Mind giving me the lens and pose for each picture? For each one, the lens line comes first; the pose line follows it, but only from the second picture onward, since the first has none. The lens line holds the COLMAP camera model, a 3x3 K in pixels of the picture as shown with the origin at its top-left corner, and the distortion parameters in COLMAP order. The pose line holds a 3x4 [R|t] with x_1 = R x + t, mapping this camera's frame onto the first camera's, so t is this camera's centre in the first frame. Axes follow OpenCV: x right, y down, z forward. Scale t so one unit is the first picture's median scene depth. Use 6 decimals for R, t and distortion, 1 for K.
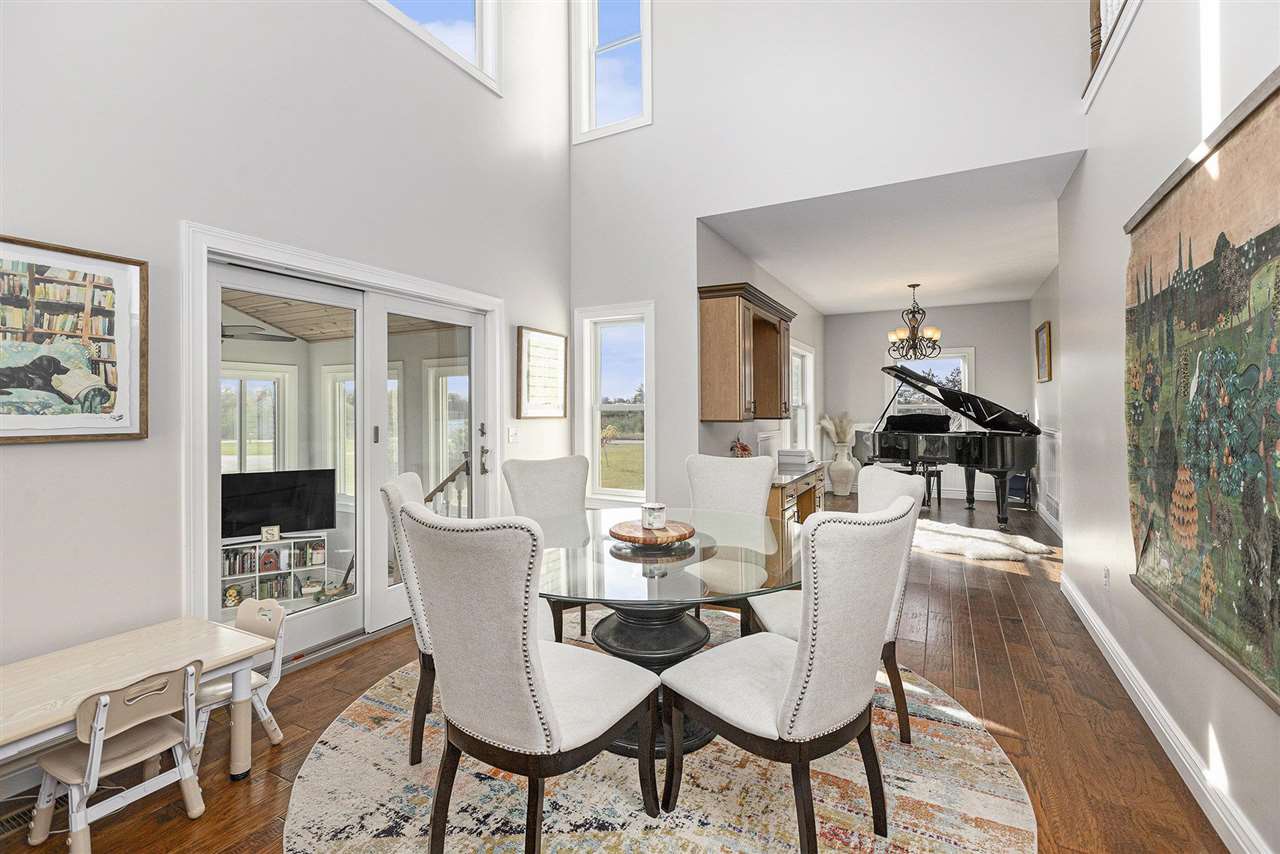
lens RADIAL K [[567.1, 0, 646.5], [0, 567.1, 405.6], [0, 0, 1]] dist [-0.012907, 0.000032]
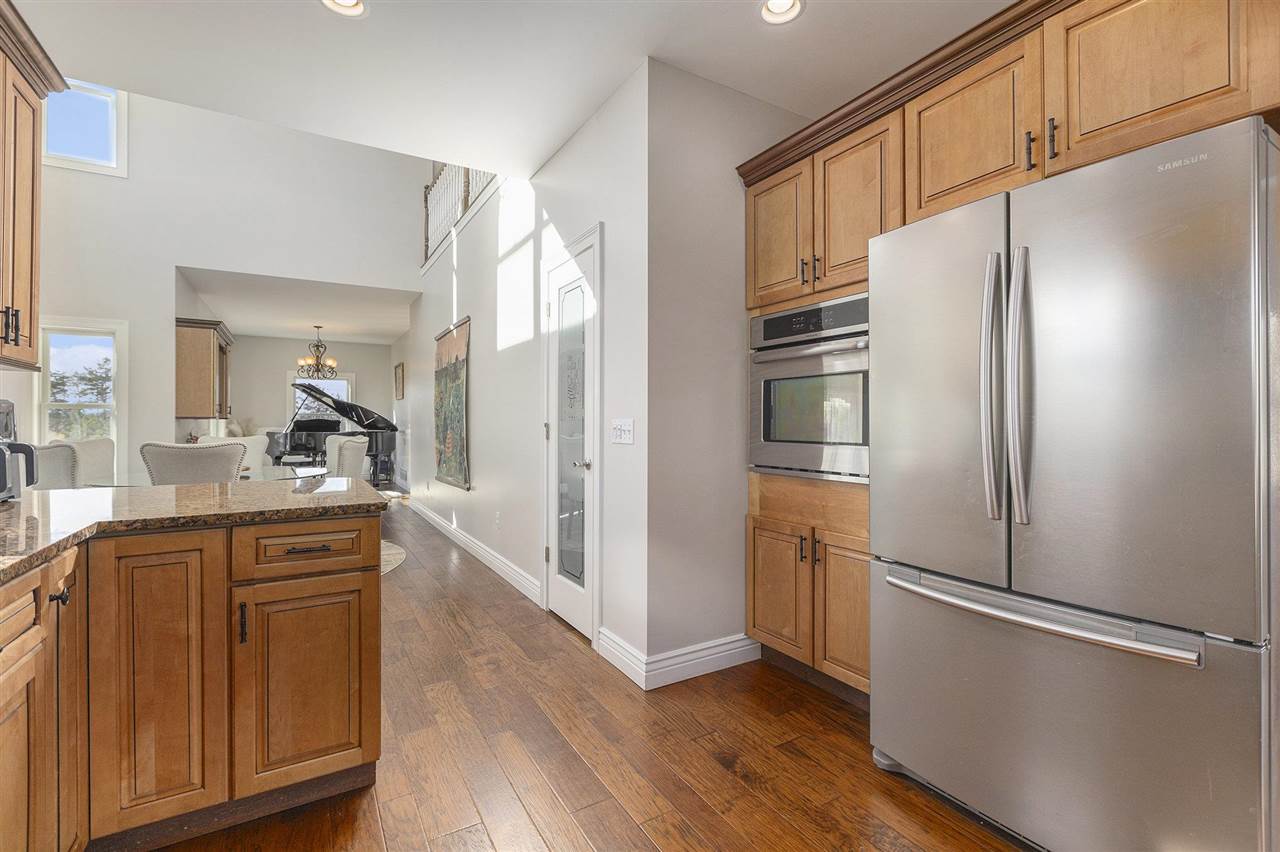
lens RADIAL K [[574.5, 0, 632.6], [0, 574.5, 417.8], [0, 0, 1]] dist [0.001325, -0.000284]
pose [[0.528952, 0.012212, 0.848564, -0.334149], [-0.007137, 0.999925, -0.009942, 0.022443], [-0.848622, -0.000797, 0.528999, -0.433741]]
